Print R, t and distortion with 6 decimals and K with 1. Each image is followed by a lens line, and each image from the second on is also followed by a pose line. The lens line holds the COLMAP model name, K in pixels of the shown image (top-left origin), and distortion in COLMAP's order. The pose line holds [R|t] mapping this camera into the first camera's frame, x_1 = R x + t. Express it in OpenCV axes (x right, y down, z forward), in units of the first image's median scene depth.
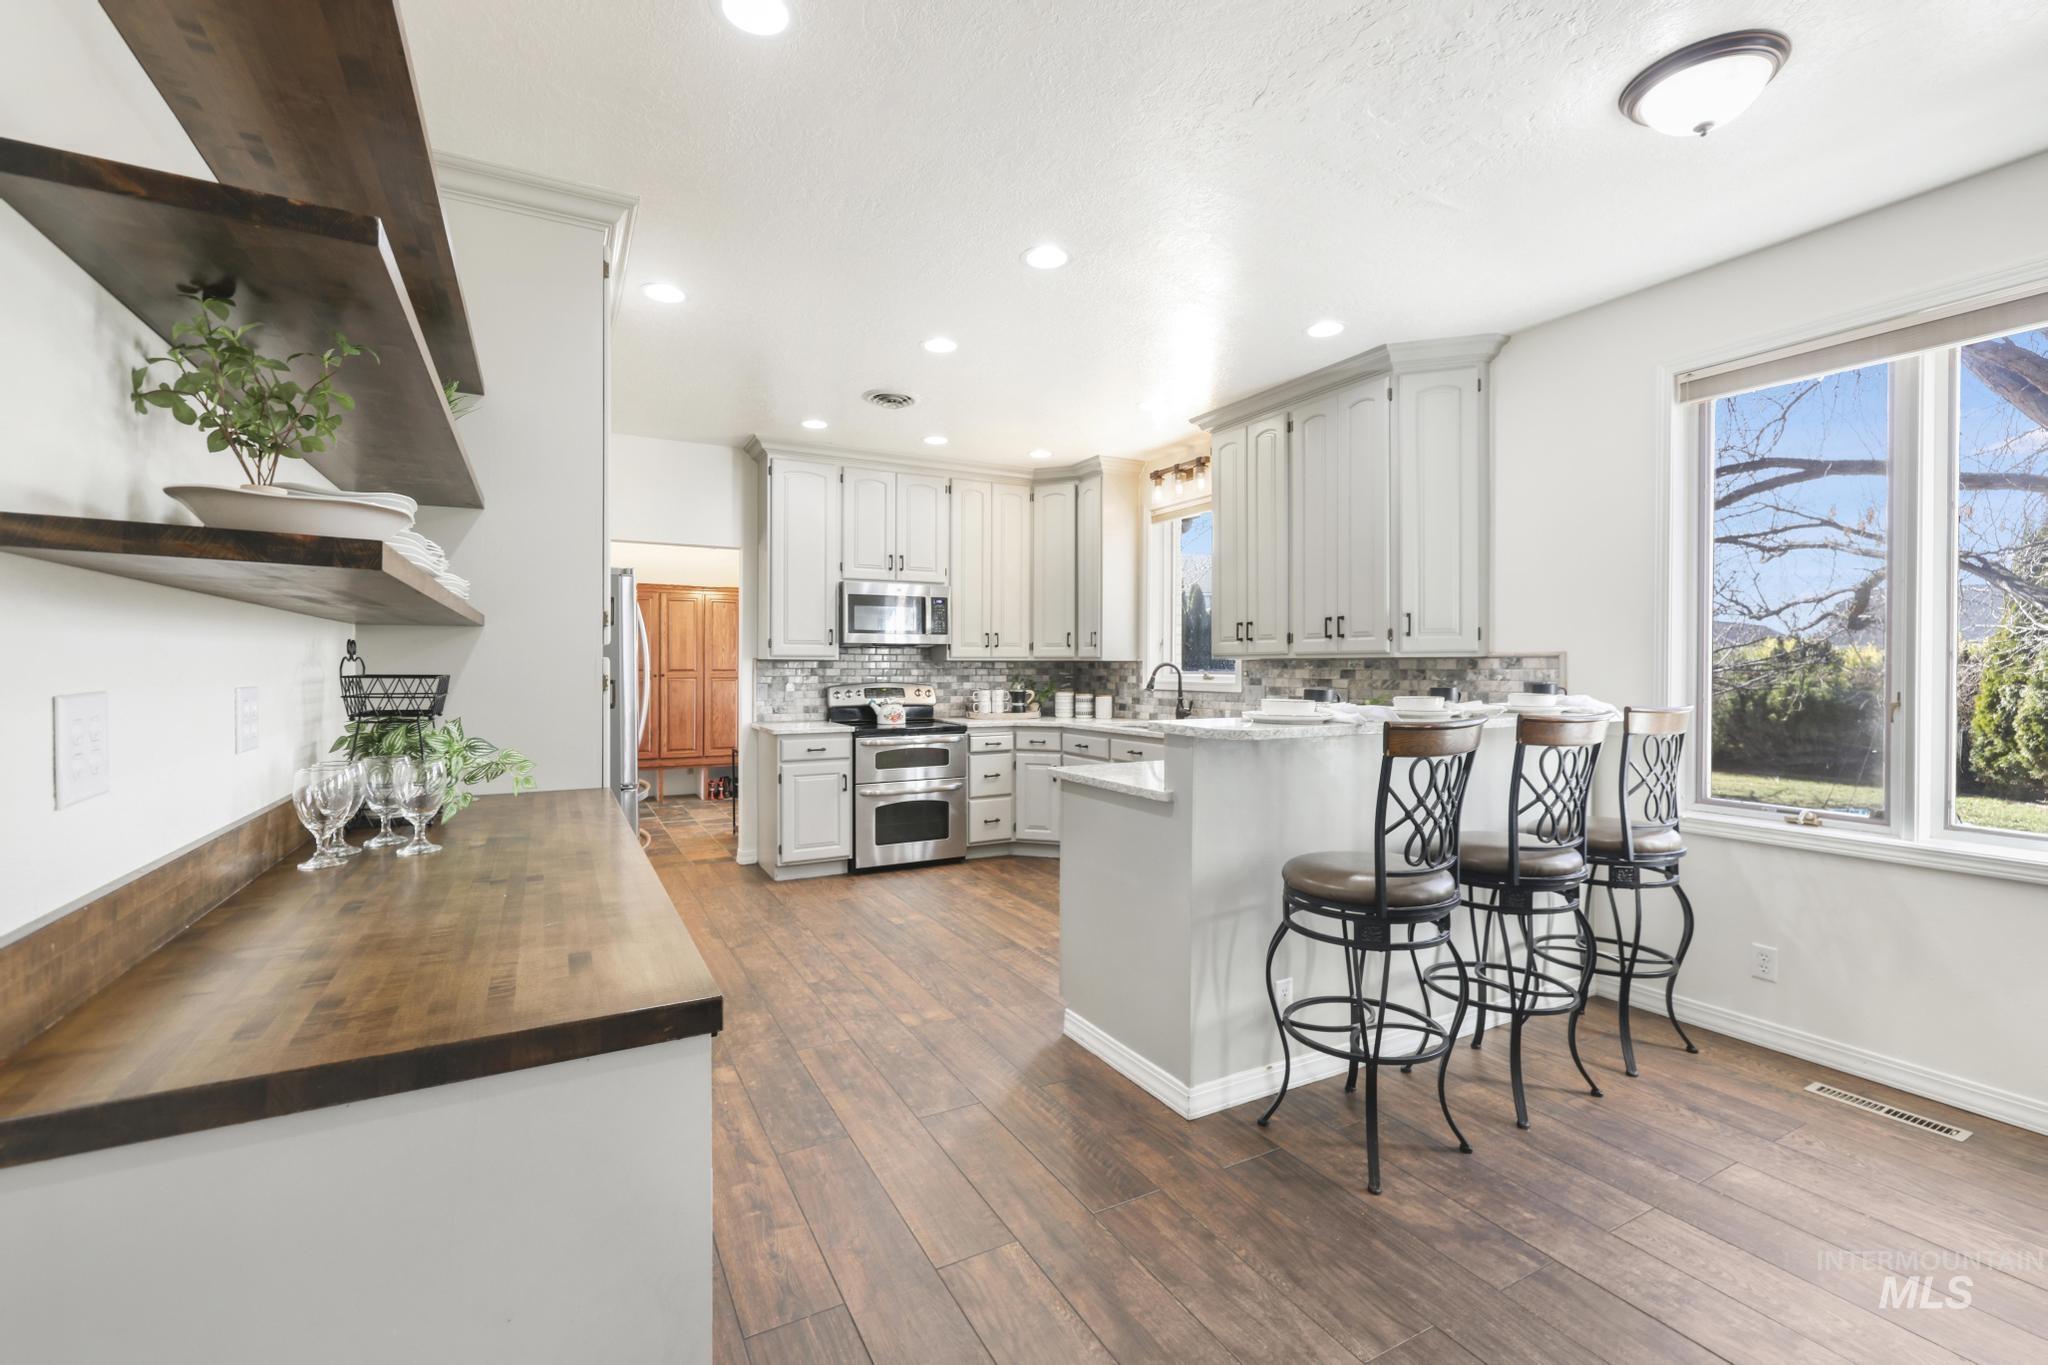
lens RADIAL K [[869.3, 0, 1005.4], [0, 869.3, 673.8], [0, 0, 1]] dist [0.002559, 0.000080]
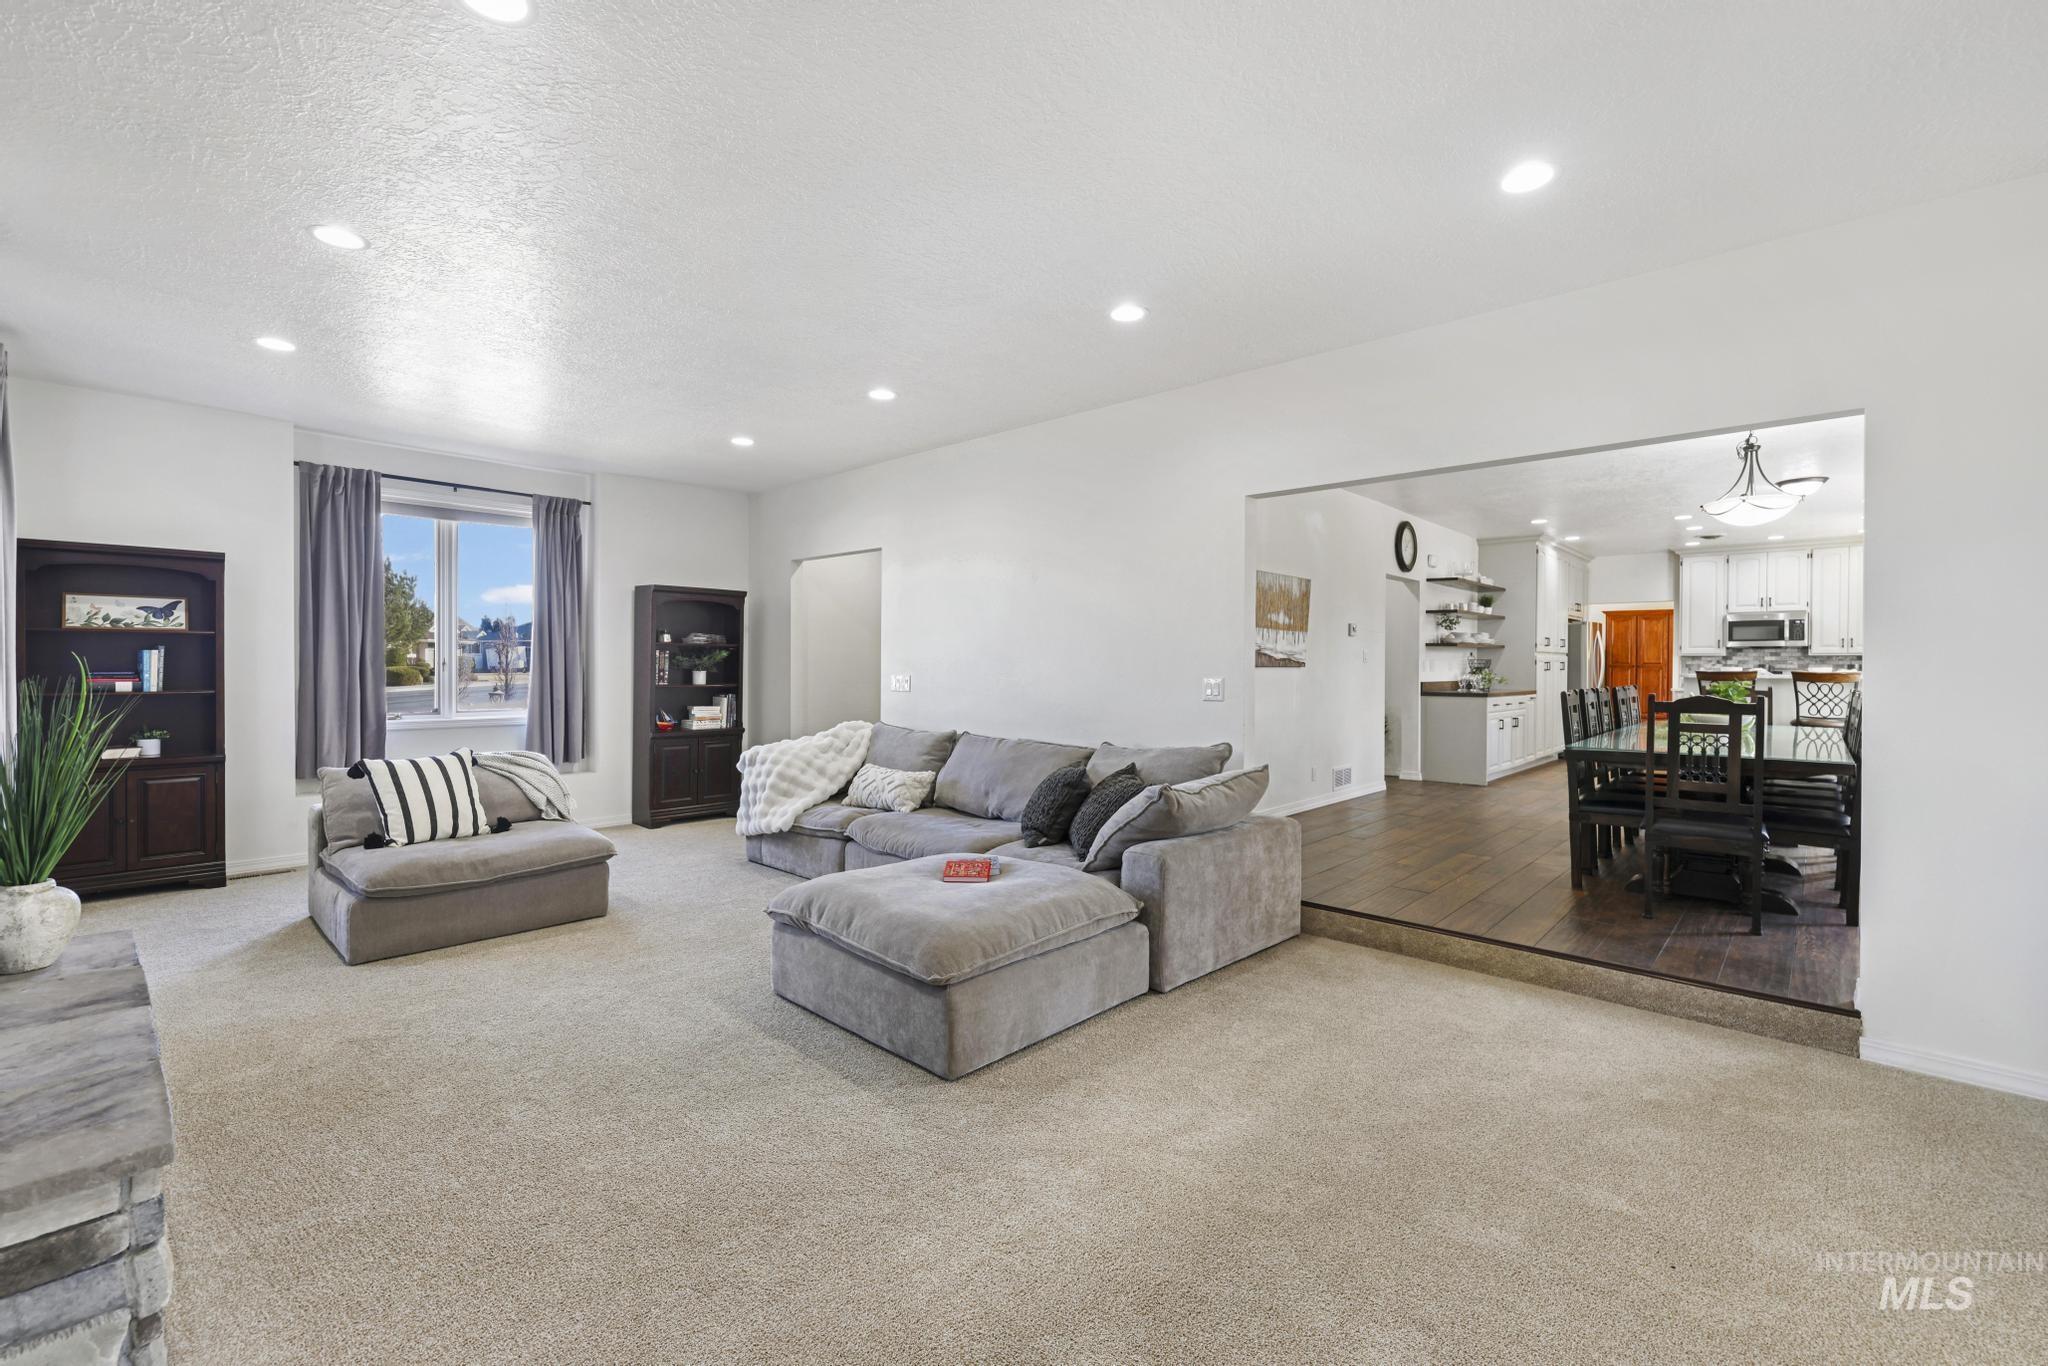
lens RADIAL K [[869.3, 0, 1010.8], [0, 869.3, 672.3], [0, 0, 1]] dist [0.002559, 0.000080]
pose [[0.321644, 0.007676, -0.946829, 1.325965], [-0.010153, 0.999938, 0.004658, 0.032700], [0.946806, 0.008115, 0.321702, -1.316890]]
